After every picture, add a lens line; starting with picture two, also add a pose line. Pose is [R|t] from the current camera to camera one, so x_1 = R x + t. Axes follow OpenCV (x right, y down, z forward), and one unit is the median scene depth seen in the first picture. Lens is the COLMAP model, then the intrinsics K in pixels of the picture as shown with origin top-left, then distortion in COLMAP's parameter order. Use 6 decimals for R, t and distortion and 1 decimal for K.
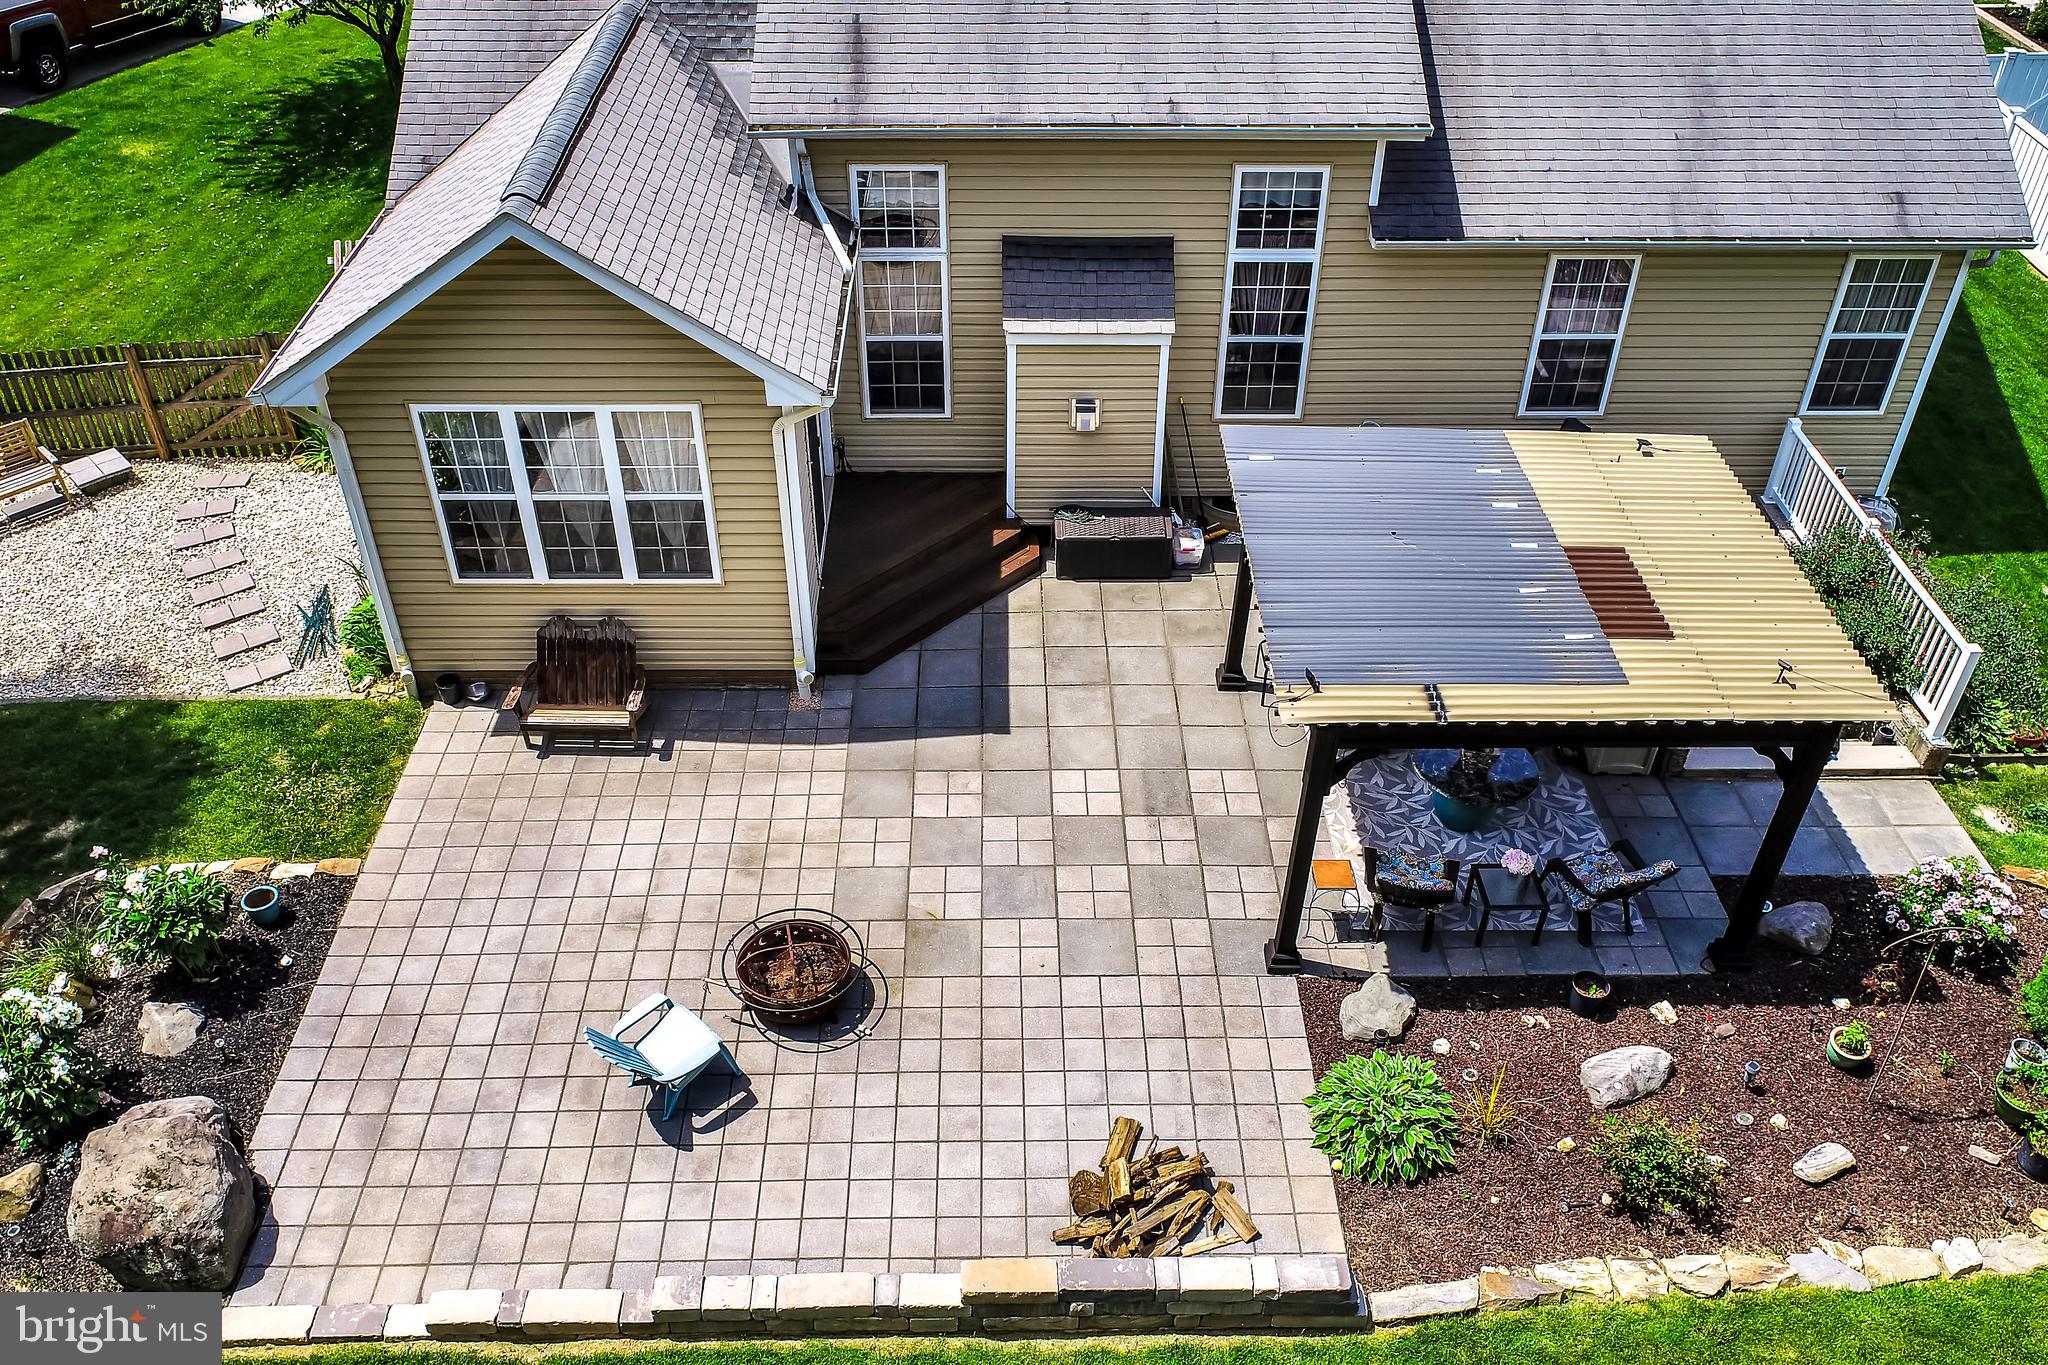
lens RADIAL K [[1636.7, 0, 1023.2], [0, 1636.7, 669.1], [0, 0, 1]] dist [-0.016858, 0.006800]
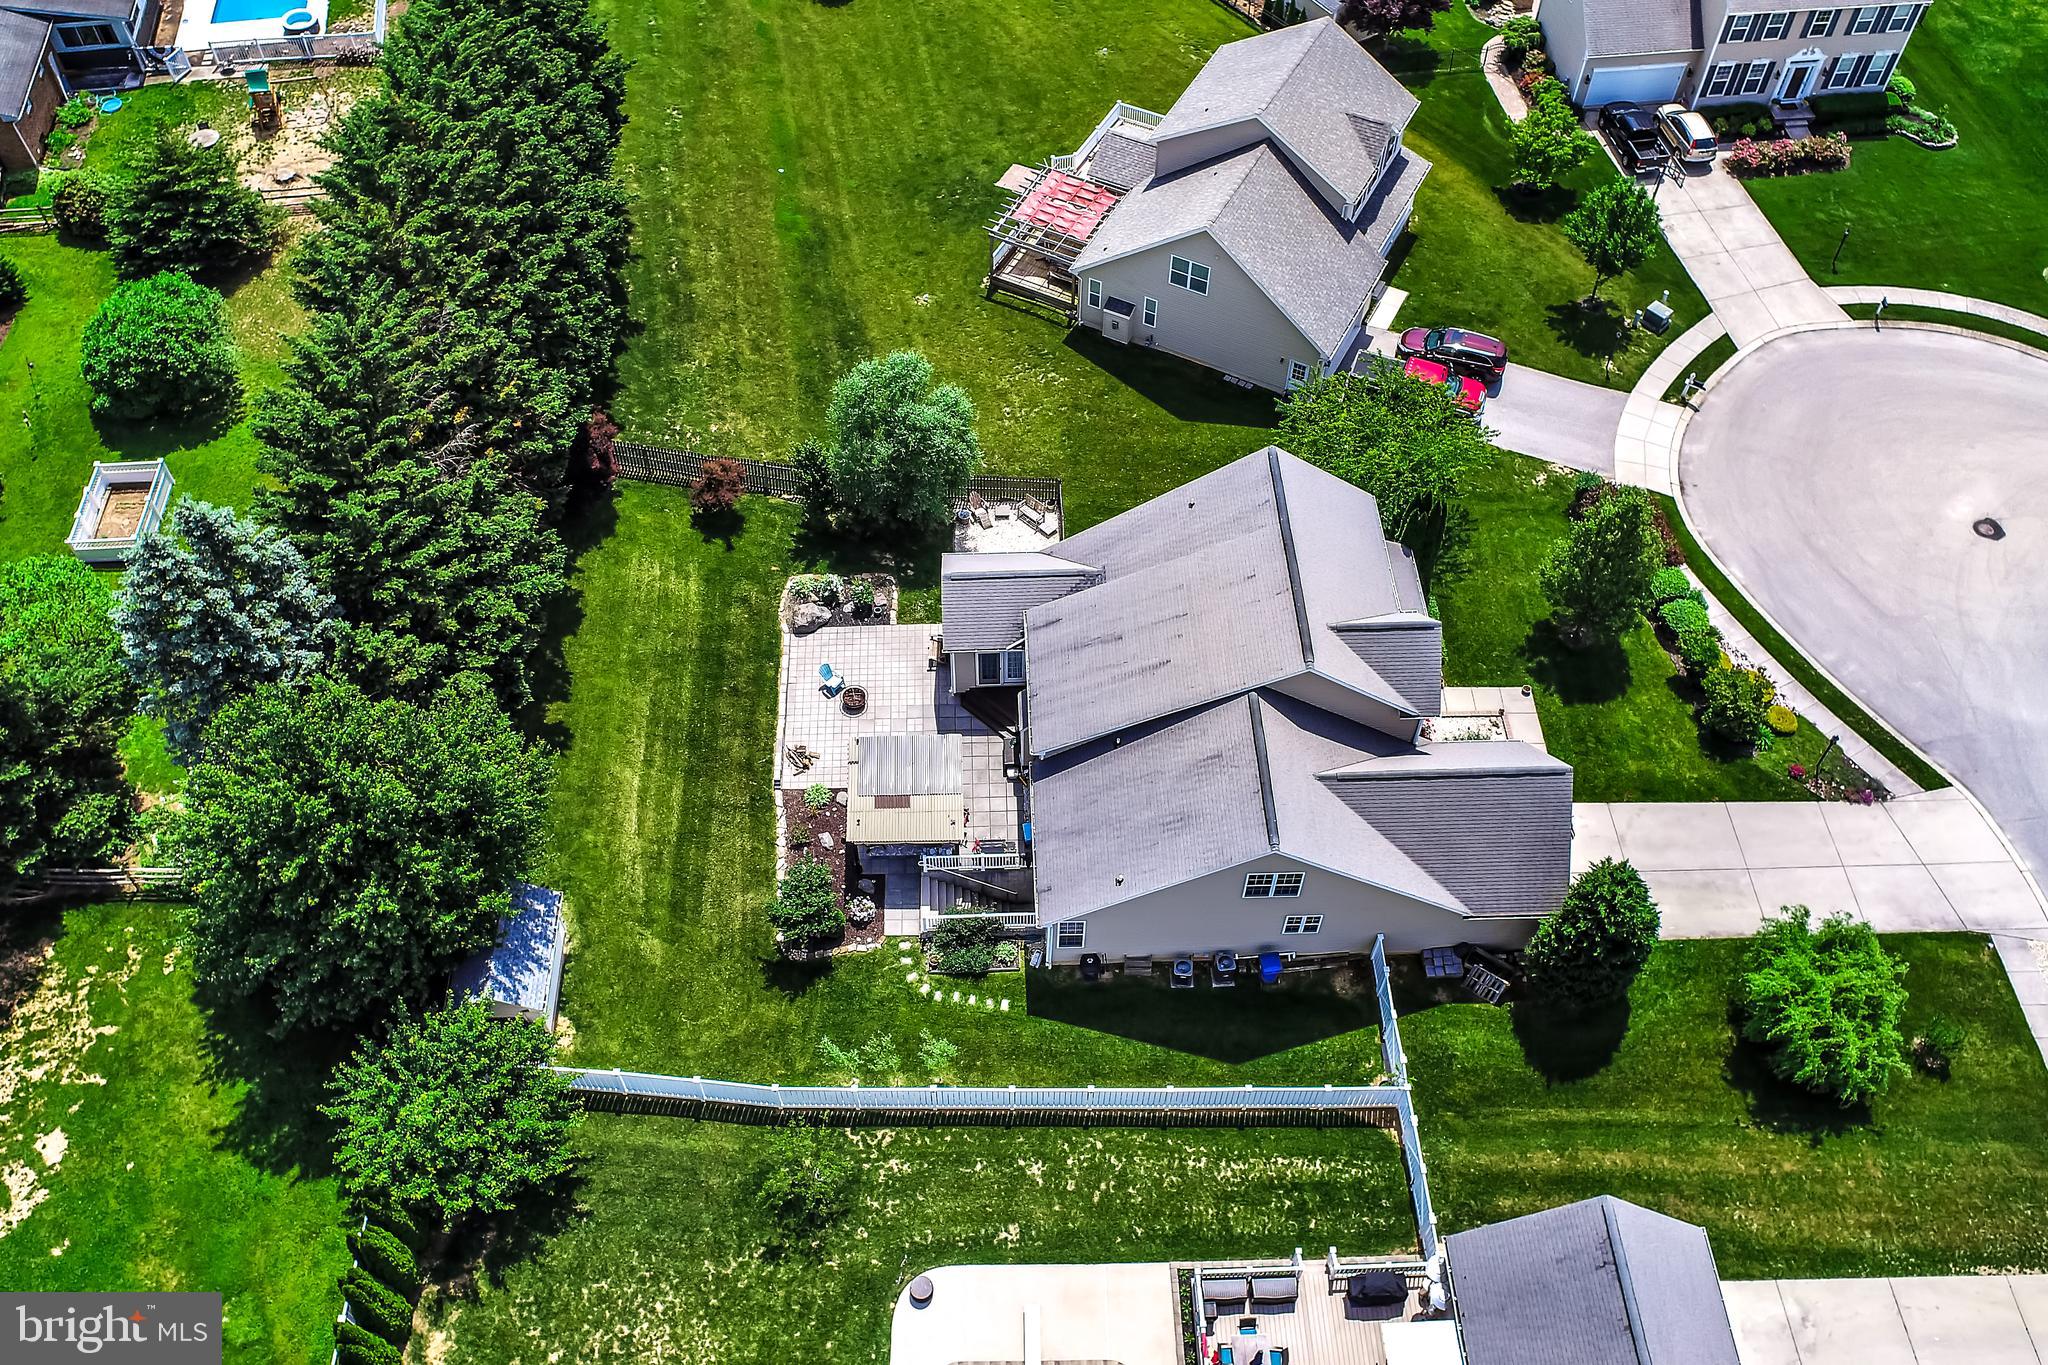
lens RADIAL K [[1636.7, 0, 1012.8], [0, 1636.7, 681.4], [0, 0, 1]] dist [-0.016858, 0.006800]
pose [[0.019848, 0.796324, -0.604544, 2.385879], [-0.615213, 0.486363, 0.620454, -2.713848], [0.788111, 0.359608, 0.499562, -0.951144]]
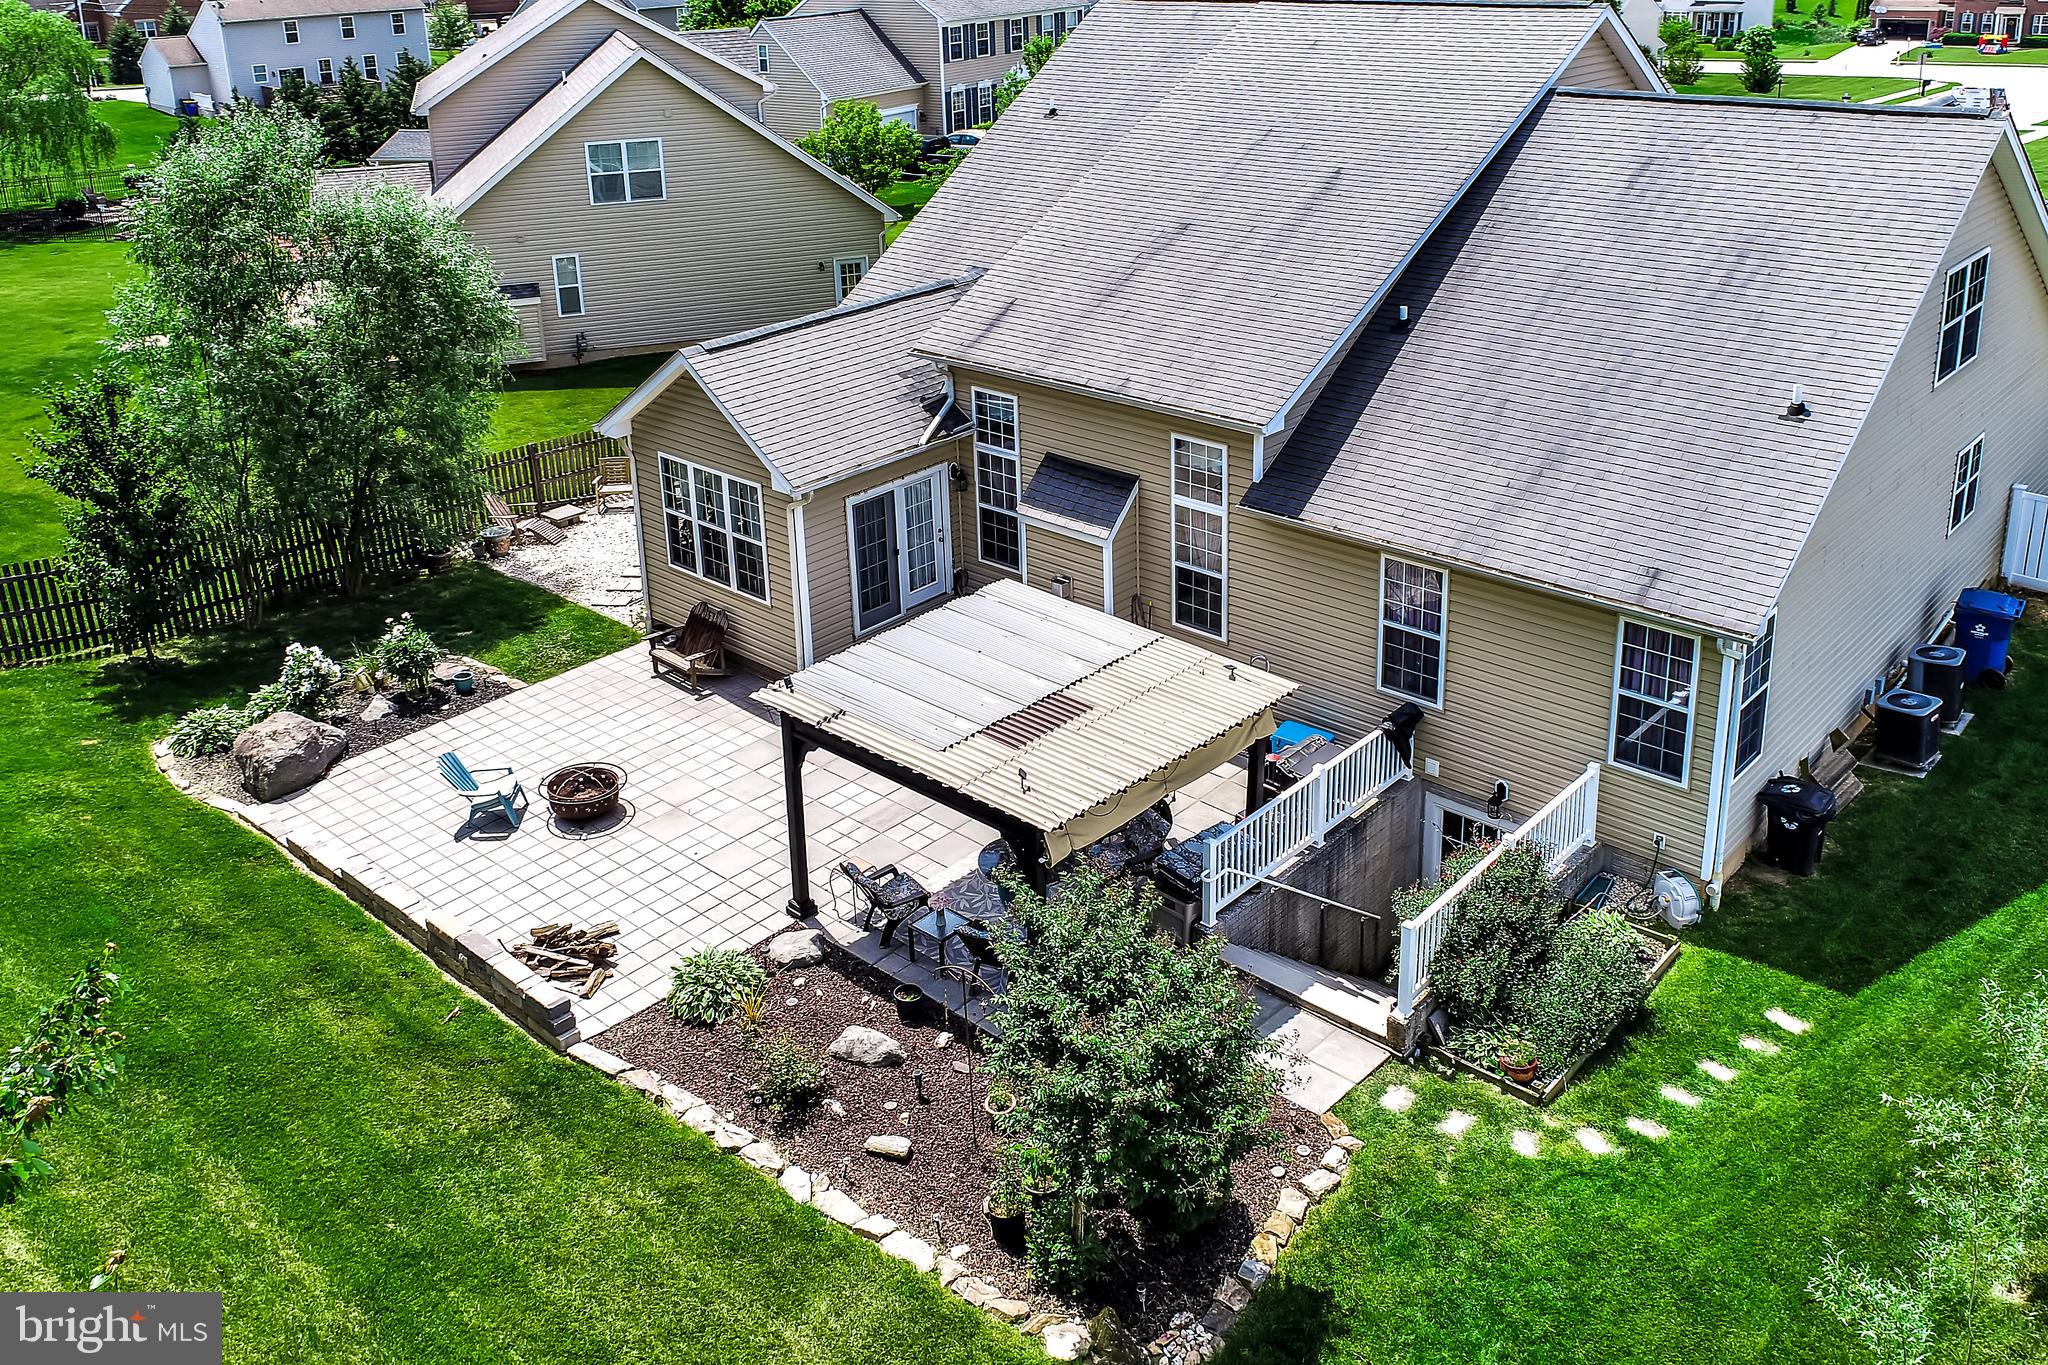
lens RADIAL K [[1713.3, 0, 1054.9], [0, 1713.3, 410.0], [0, 0, 1]] dist [-0.002417, -0.009369]
pose [[0.733235, 0.172810, -0.657650, 1.052054], [-0.391979, 0.897717, -0.201137, 0.001629], [0.555626, 0.405265, 0.725975, -0.110053]]
